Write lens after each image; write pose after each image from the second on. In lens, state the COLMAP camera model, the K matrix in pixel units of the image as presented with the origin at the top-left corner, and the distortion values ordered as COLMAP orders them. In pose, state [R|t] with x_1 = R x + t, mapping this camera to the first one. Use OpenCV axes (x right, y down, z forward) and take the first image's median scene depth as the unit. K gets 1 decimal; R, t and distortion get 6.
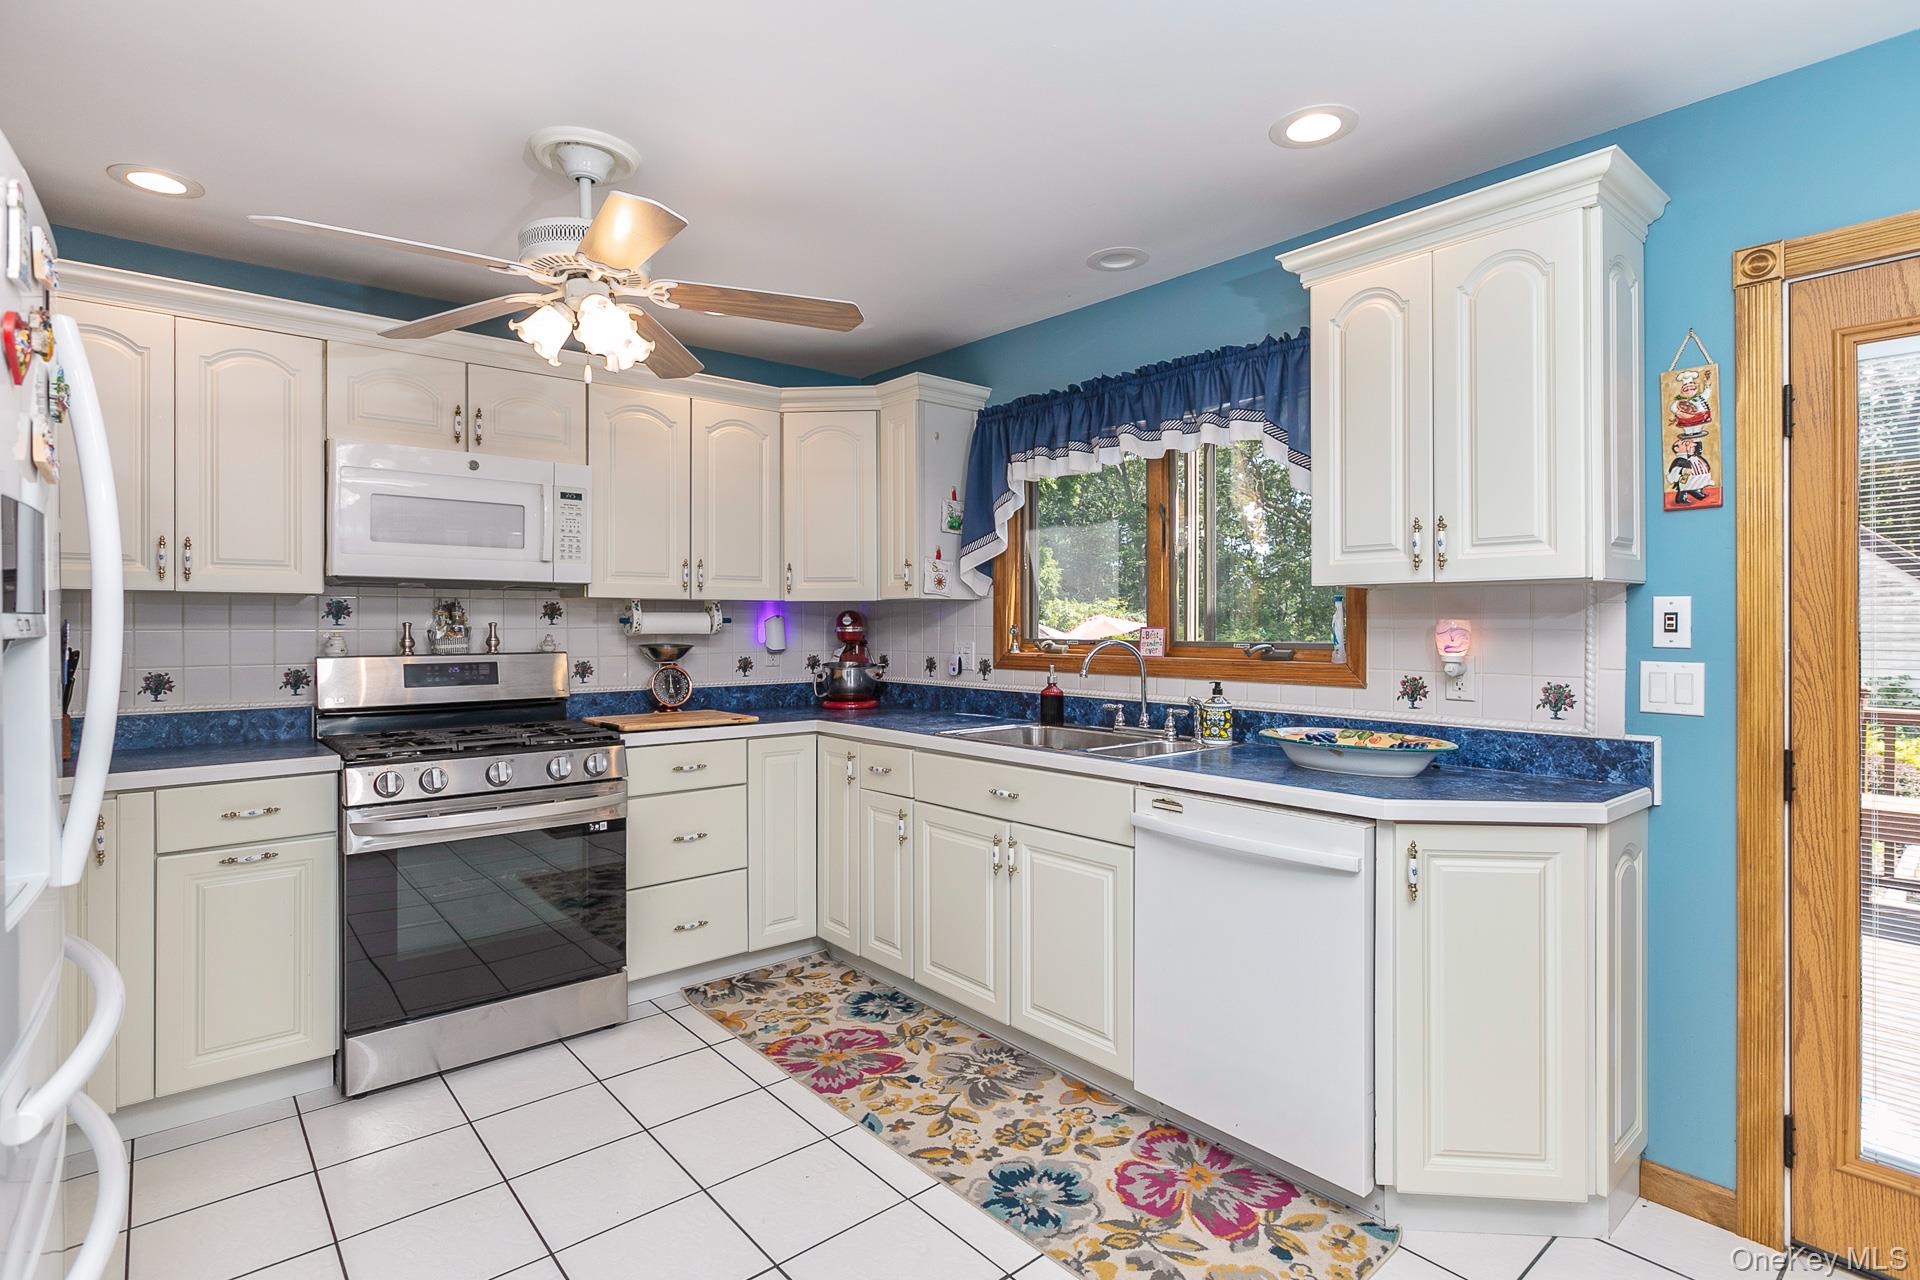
lens RADIAL K [[949.8, 0, 962.9], [0, 949.8, 619.9], [0, 0, 1]] dist [-0.001260, -0.001120]
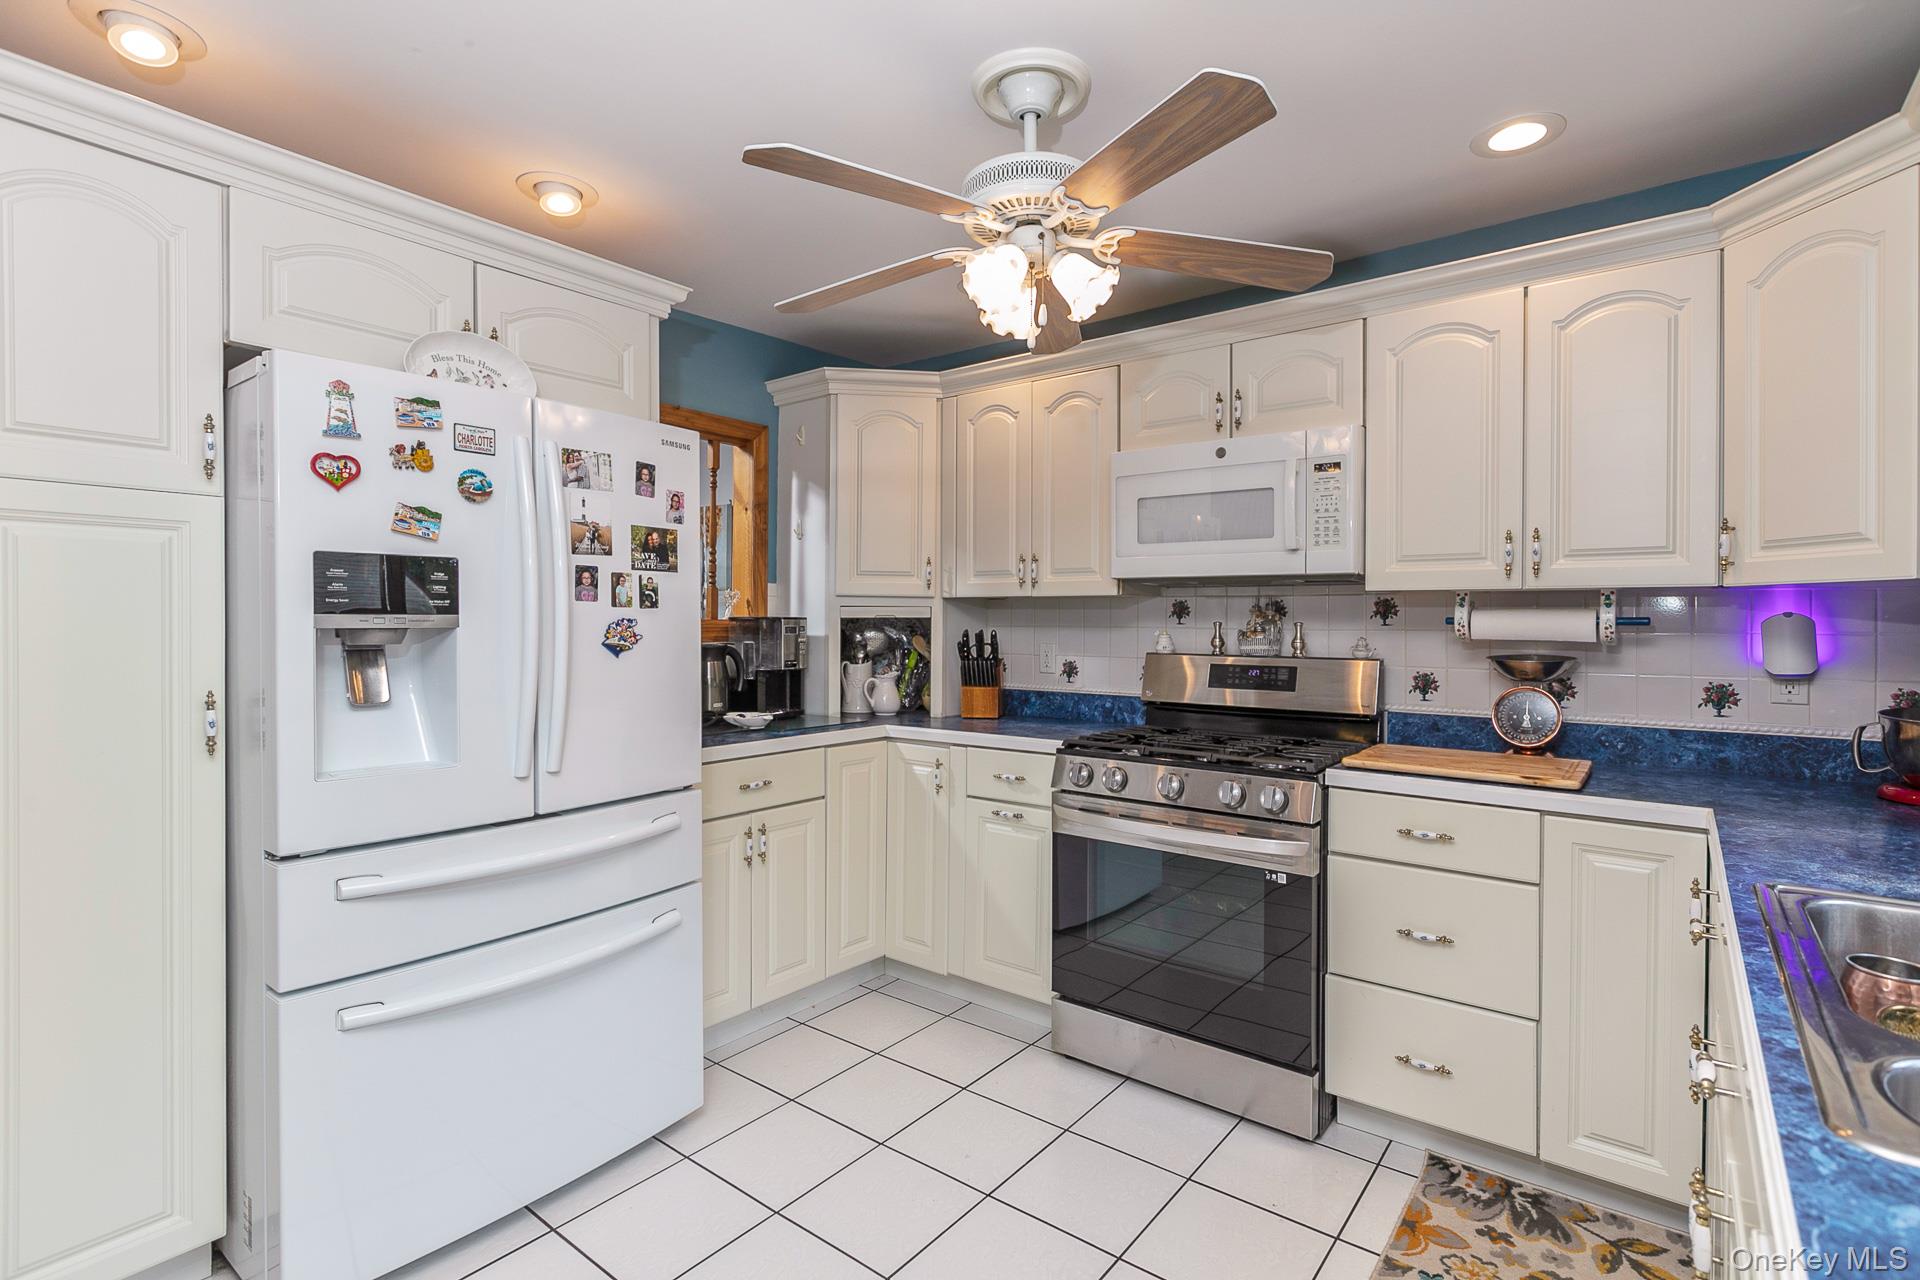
lens RADIAL K [[914.8, 0, 964.8], [0, 914.8, 624.5], [0, 0, 1]] dist [0.000807, -0.000402]
pose [[0.200457, 0.006483, -0.979681, 0.303092], [-0.002720, 0.999978, 0.006061, 0.000300], [0.979699, 0.001450, 0.200470, 0.558907]]
